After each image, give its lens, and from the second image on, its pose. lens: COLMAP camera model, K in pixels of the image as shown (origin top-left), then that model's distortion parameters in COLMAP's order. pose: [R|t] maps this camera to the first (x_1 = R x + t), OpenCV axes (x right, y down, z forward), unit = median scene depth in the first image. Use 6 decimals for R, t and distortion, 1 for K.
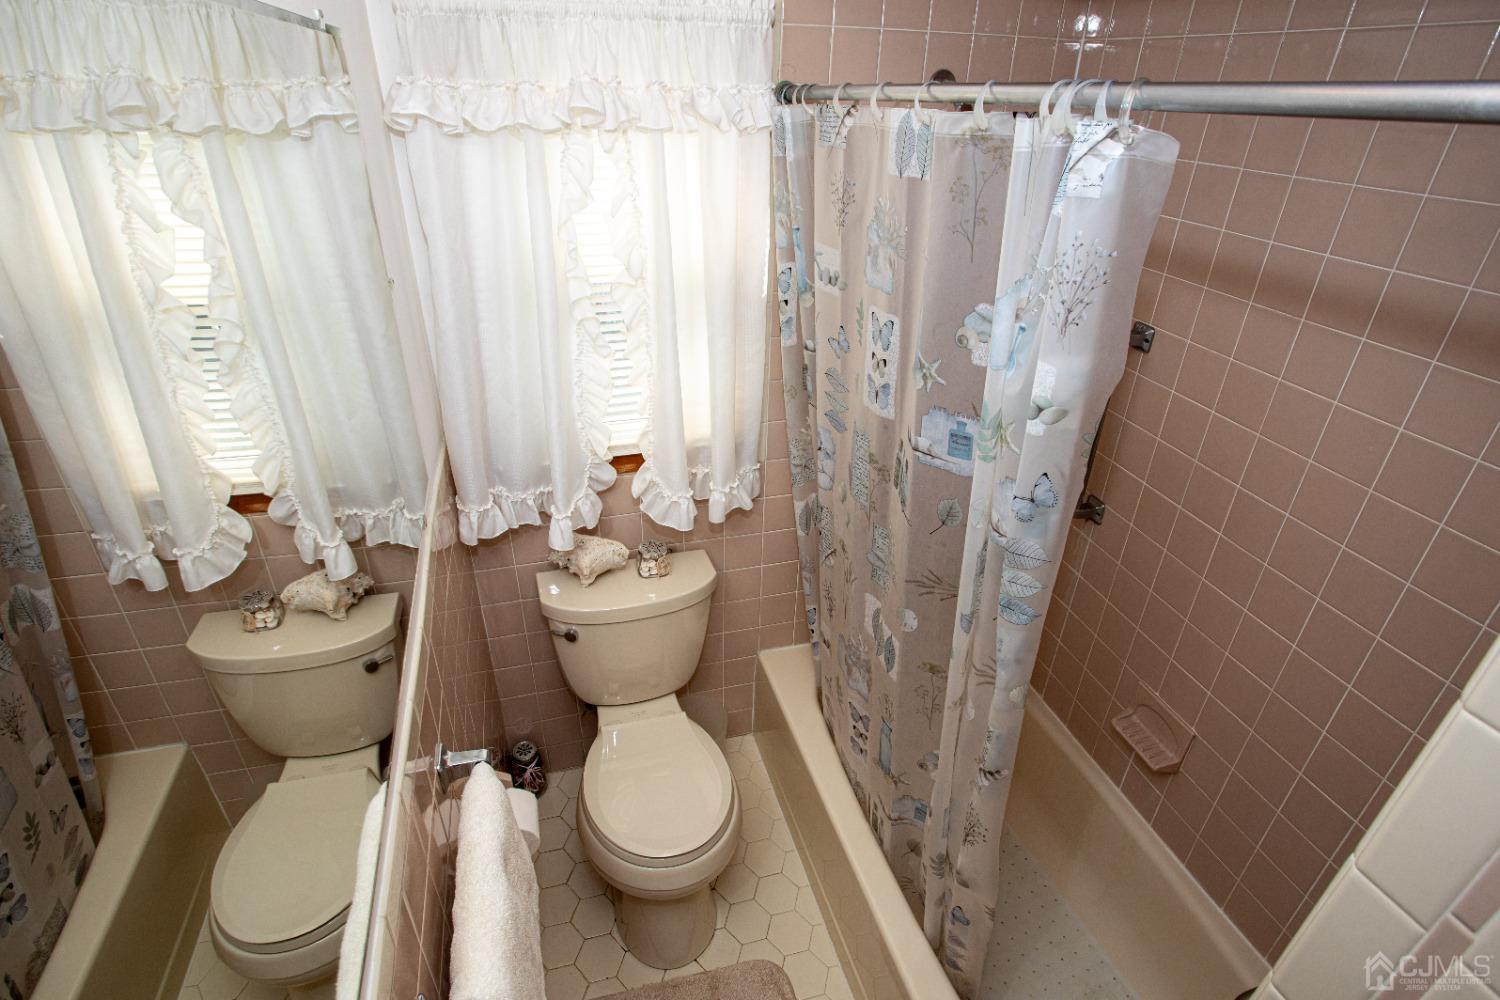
lens RADIAL K [[765.0, 0, 750.0], [0, 765.0, 500.0], [0, 0, 1]] dist [-0.085927, 0.000021]
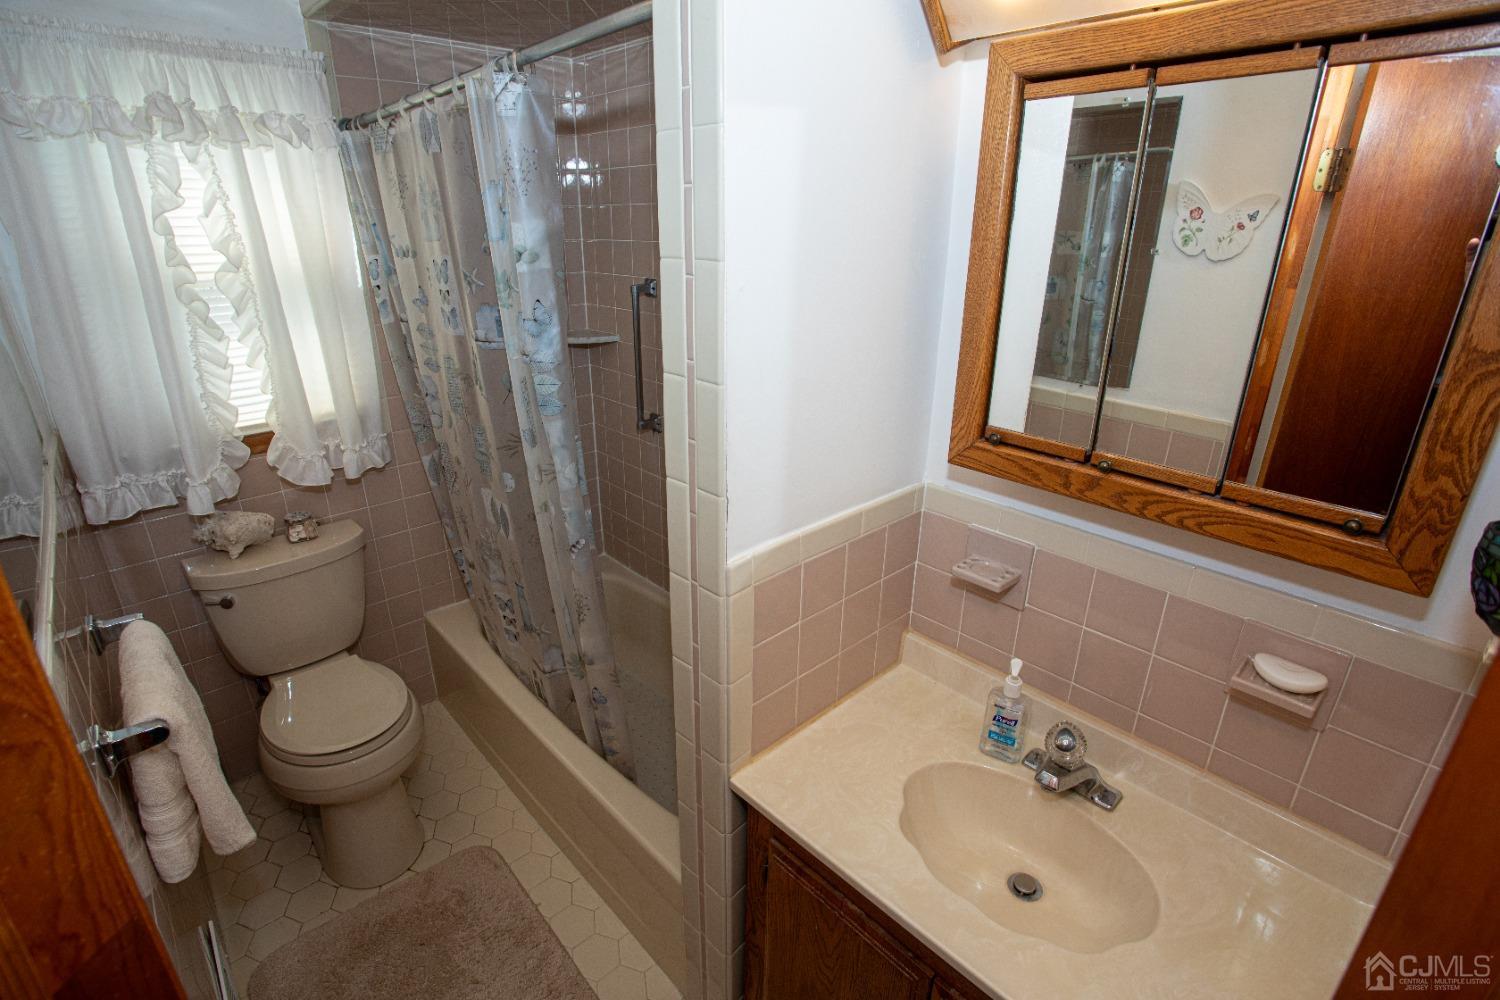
lens RADIAL K [[725.9, 0, 741.0], [0, 725.9, 493.1], [0, 0, 1]] dist [-0.066151, 0.032142]
pose [[0.897449, -0.175557, 0.404678, 0.047593], [0.230870, 0.968646, -0.091781, 0.312768], [-0.375877, 0.175797, 0.909842, -0.244928]]
